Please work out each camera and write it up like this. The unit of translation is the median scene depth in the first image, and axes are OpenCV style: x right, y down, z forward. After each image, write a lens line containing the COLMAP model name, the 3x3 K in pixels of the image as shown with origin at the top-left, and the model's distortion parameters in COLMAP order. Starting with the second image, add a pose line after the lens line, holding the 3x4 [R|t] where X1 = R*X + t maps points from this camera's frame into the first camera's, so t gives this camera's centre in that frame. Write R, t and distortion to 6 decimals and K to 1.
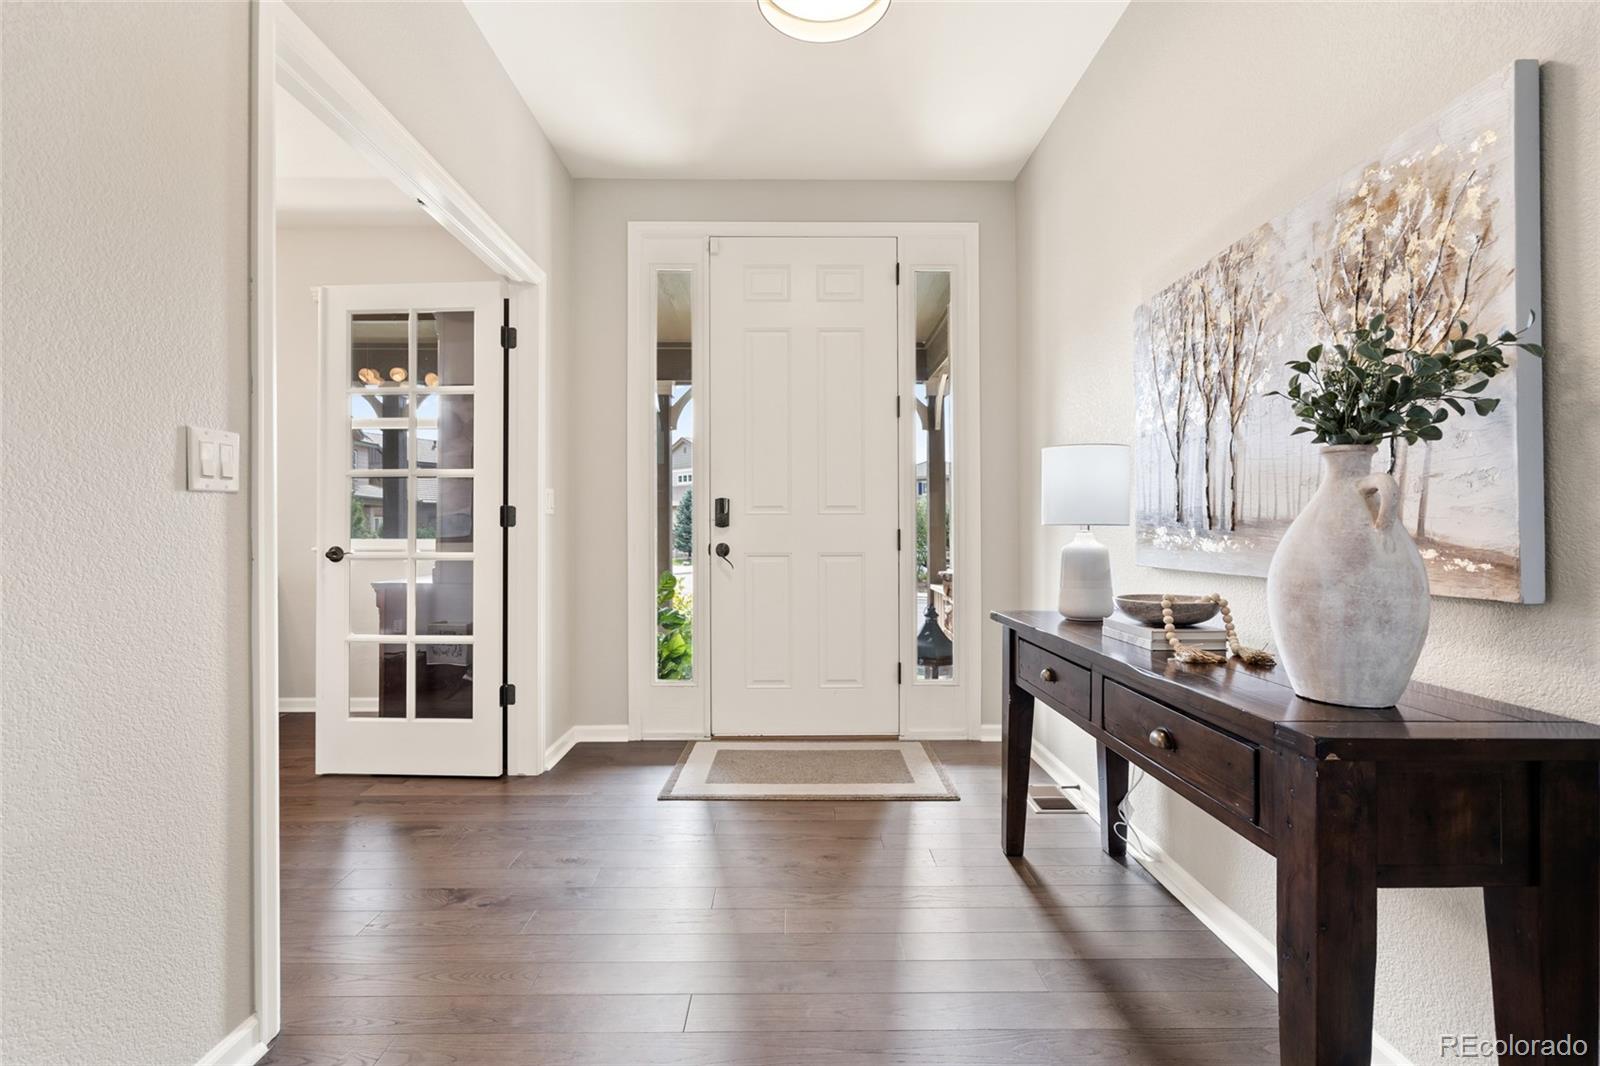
lens RADIAL K [[727.8, 0, 797.5], [0, 727.8, 528.3], [0, 0, 1]] dist [-0.005844, 0.001788]
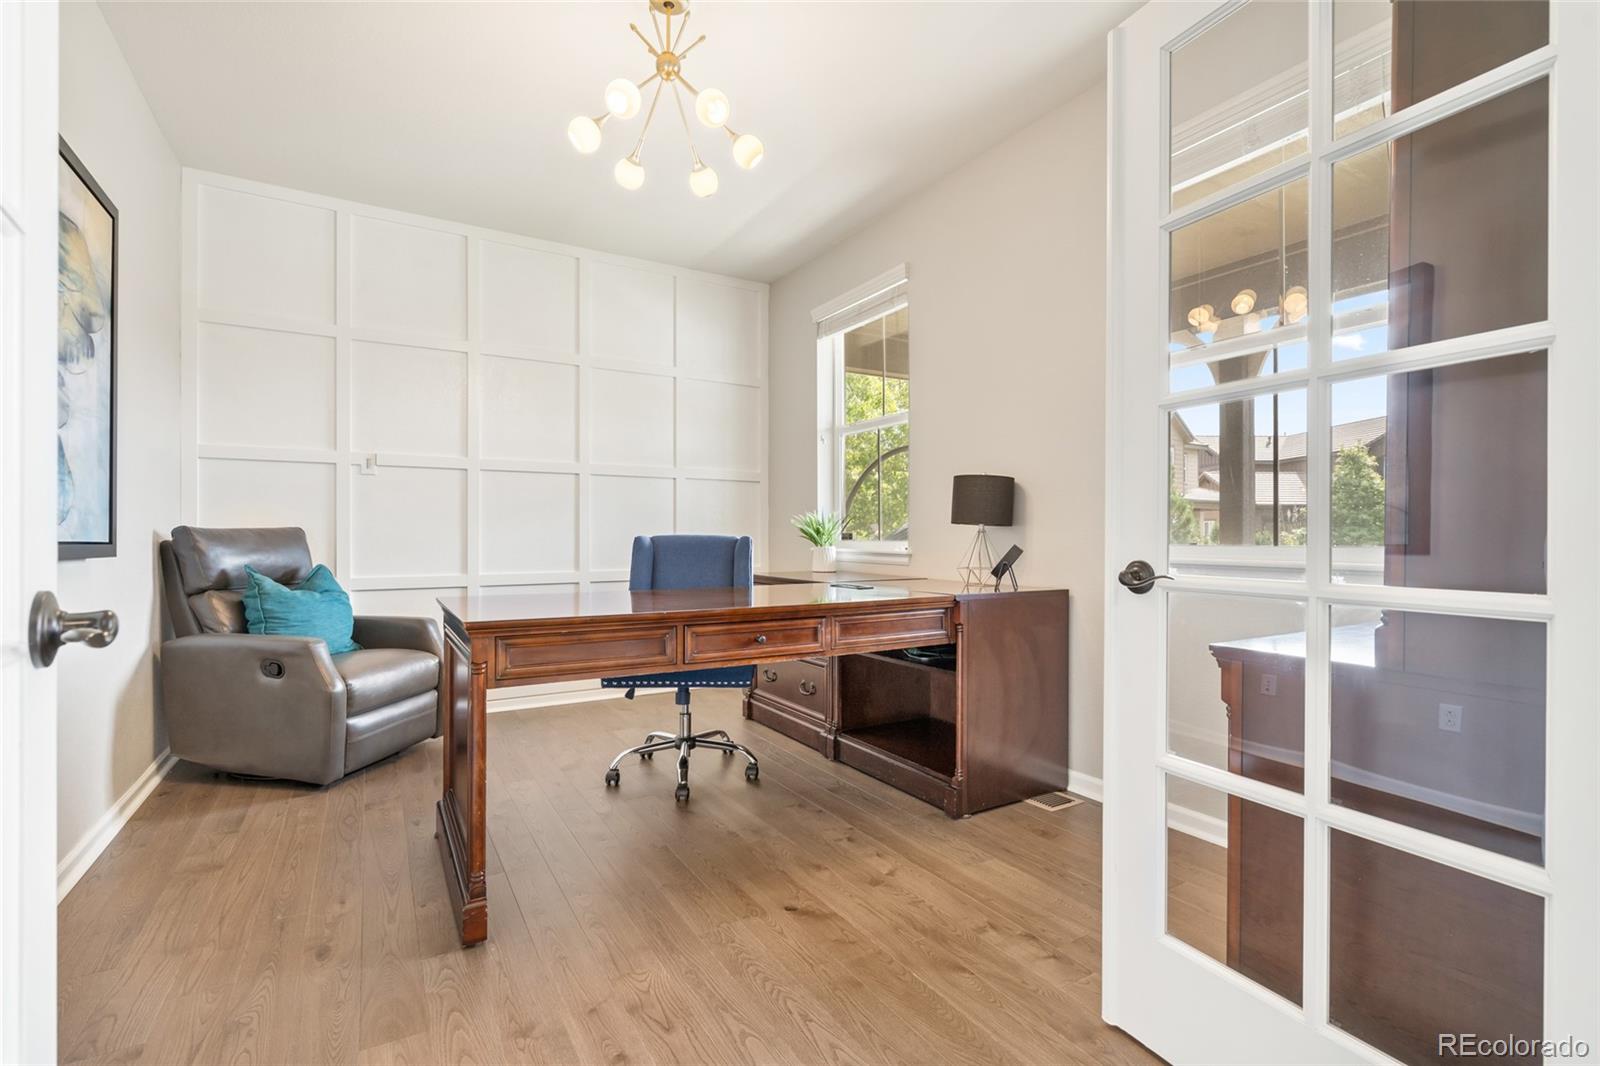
lens RADIAL K [[727.8, 0, 797.5], [0, 727.8, 534.6], [0, 0, 1]] dist [-0.005844, 0.001788]
pose [[0.509248, 0.001414, -0.860619, -0.327739], [-0.001857, 0.999998, 0.000544, 0.007274], [0.860618, 0.001321, 0.509250, 0.545442]]
